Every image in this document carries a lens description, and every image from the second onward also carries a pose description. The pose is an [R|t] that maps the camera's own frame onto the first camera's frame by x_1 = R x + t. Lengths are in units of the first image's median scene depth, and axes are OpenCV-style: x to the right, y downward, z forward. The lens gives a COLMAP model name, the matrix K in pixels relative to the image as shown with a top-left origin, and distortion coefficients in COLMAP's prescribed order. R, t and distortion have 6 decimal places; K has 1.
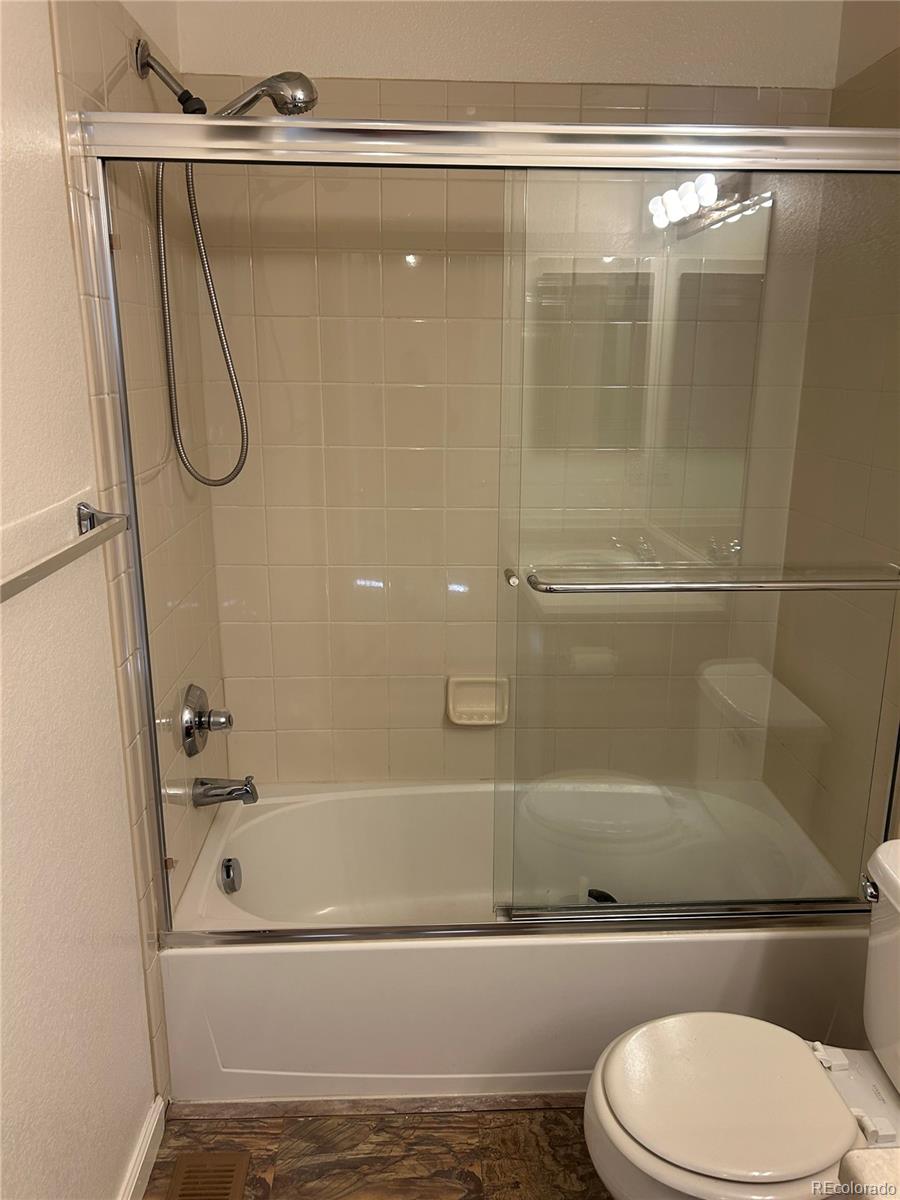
lens RADIAL K [[905.9, 0, 450.5], [0, 905.9, 593.7], [0, 0, 1]] dist [0.049022, -0.049744]
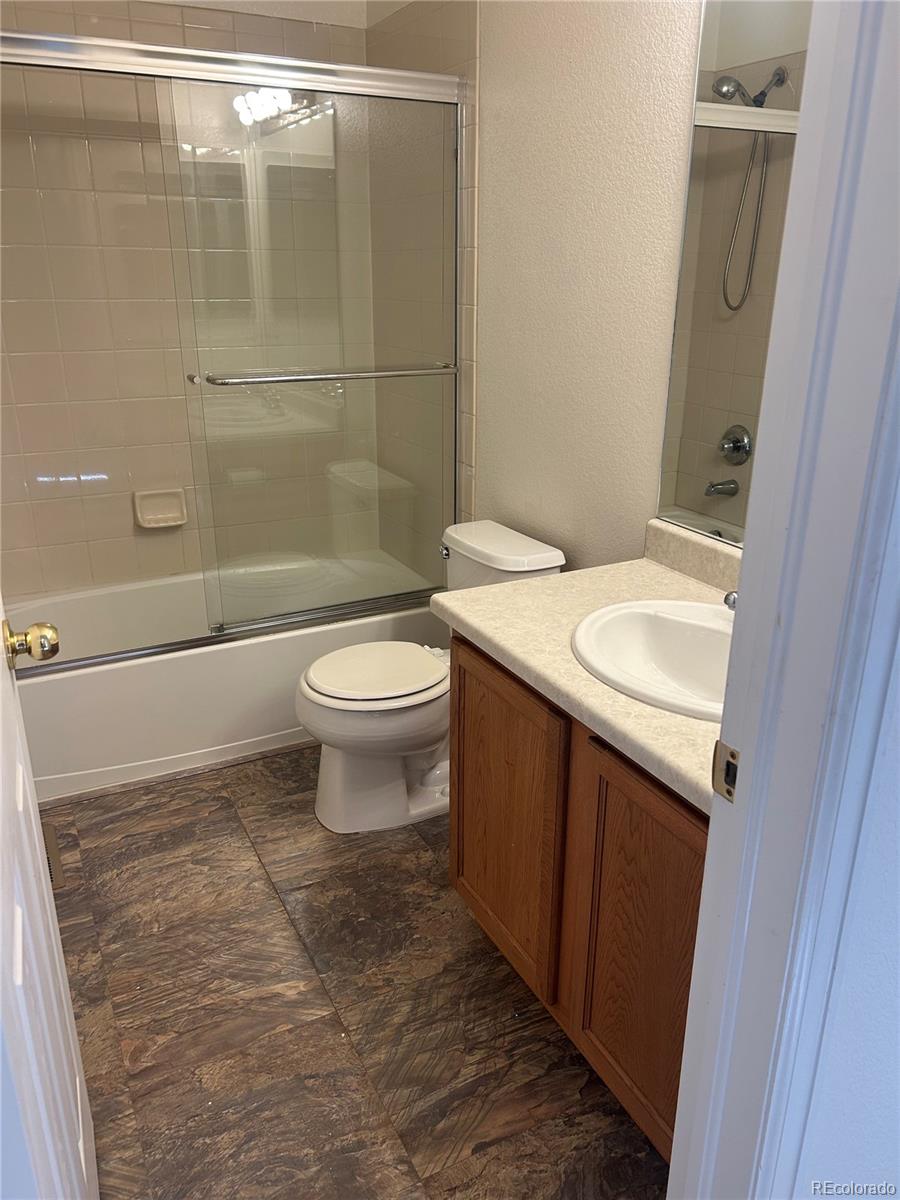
lens RADIAL K [[905.9, 0, 450.5], [0, 905.9, 593.7], [0, 0, 1]] dist [0.049022, -0.049744]
pose [[0.904809, -0.144452, 0.400568, -0.131524], [0.107147, 0.987669, 0.114146, 0.135051], [-0.412117, -0.060360, 0.909129, -0.328543]]
